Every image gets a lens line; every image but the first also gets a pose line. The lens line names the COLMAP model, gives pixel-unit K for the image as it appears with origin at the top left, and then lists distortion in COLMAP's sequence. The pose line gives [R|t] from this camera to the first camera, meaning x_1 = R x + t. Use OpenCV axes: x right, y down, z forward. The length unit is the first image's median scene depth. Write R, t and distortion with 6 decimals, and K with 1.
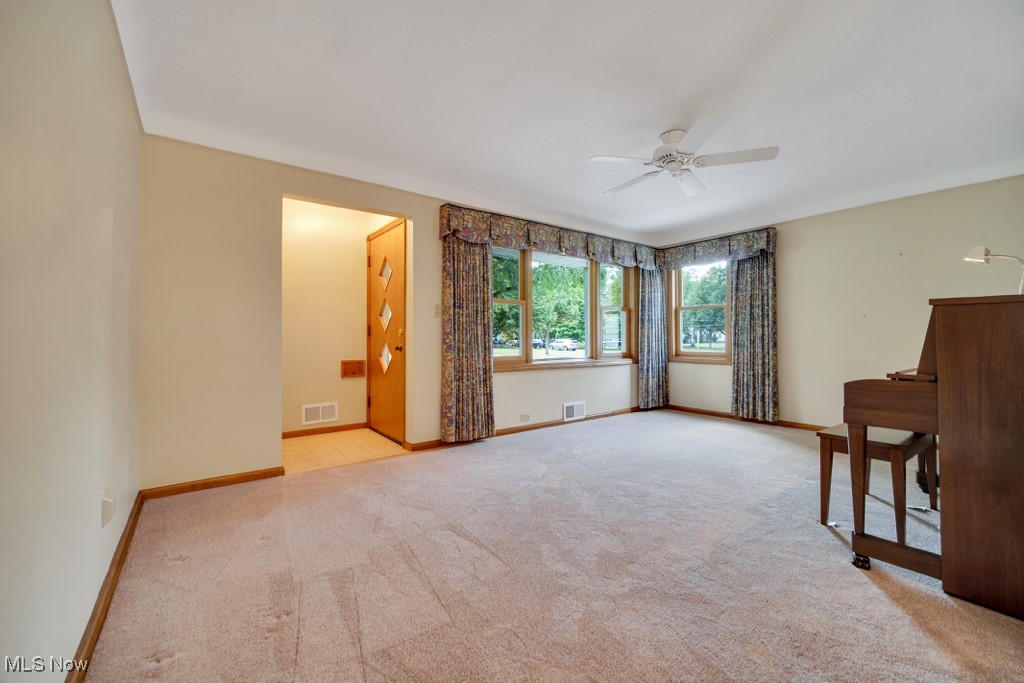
lens RADIAL K [[412.9, 0, 514.7], [0, 412.9, 331.2], [0, 0, 1]] dist [0.002430, 0.000924]
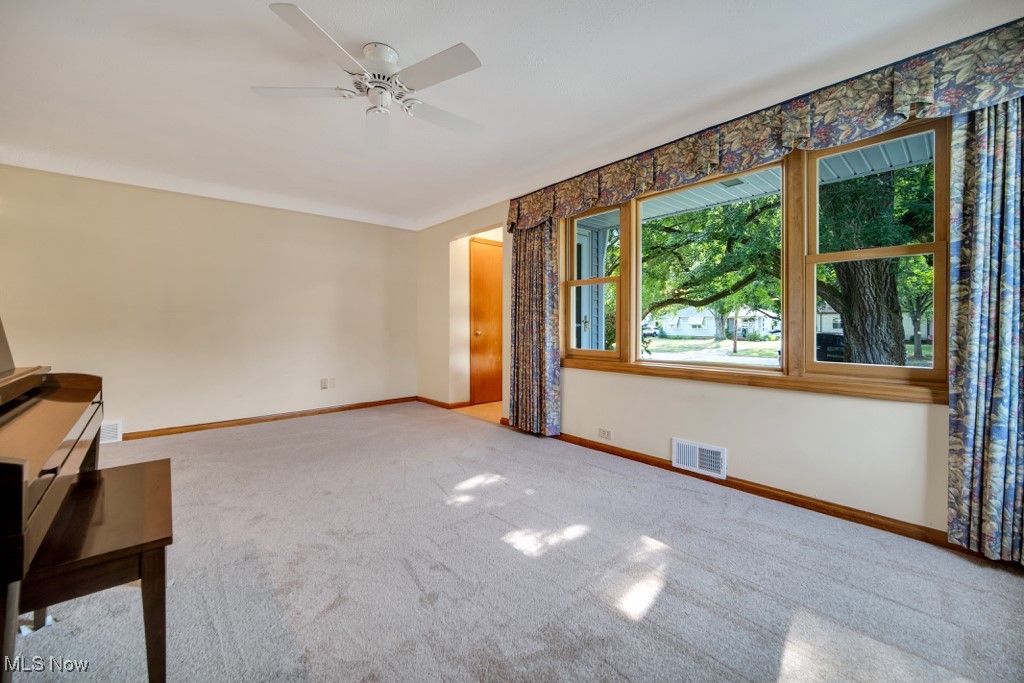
lens RADIAL K [[412.9, 0, 514.7], [0, 412.9, 331.2], [0, 0, 1]] dist [0.002430, 0.000924]
pose [[0.047297, 0.005873, -0.998864, 0.695702], [0.016569, 0.999841, 0.006663, 0.015238], [0.998743, -0.016865, 0.047192, 0.741023]]
